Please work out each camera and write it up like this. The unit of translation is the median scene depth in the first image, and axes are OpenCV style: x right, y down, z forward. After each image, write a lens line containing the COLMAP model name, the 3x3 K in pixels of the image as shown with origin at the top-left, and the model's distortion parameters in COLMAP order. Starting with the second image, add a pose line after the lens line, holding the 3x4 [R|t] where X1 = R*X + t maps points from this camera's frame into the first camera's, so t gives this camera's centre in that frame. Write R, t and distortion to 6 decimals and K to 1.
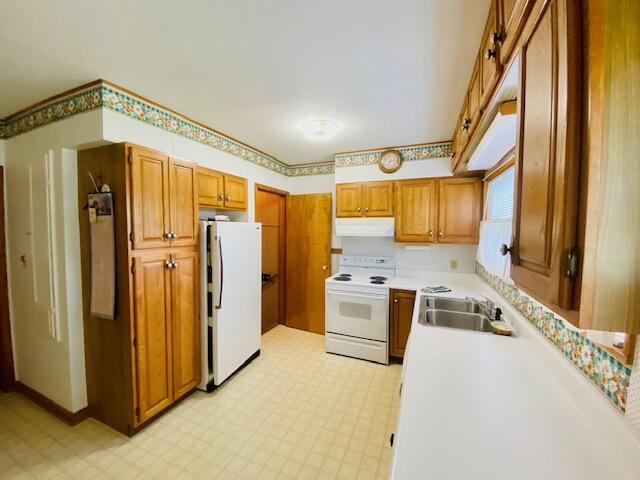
lens RADIAL K [[250.0, 0, 319.7], [0, 250.0, 241.6], [0, 0, 1]] dist [0.028209, 0.000001]
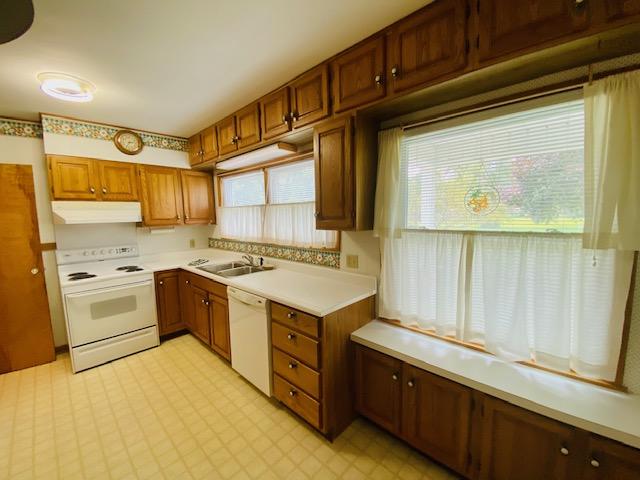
lens RADIAL K [[259.8, 0, 320.0], [0, 259.8, 240.0], [0, 0, 1]] dist [-0.036176, -0.000085]
pose [[0.342551, -0.101416, 0.934009, -0.403589], [0.065181, 0.994327, 0.084060, 0.012860], [-0.937235, 0.032085, 0.347218, 0.006659]]
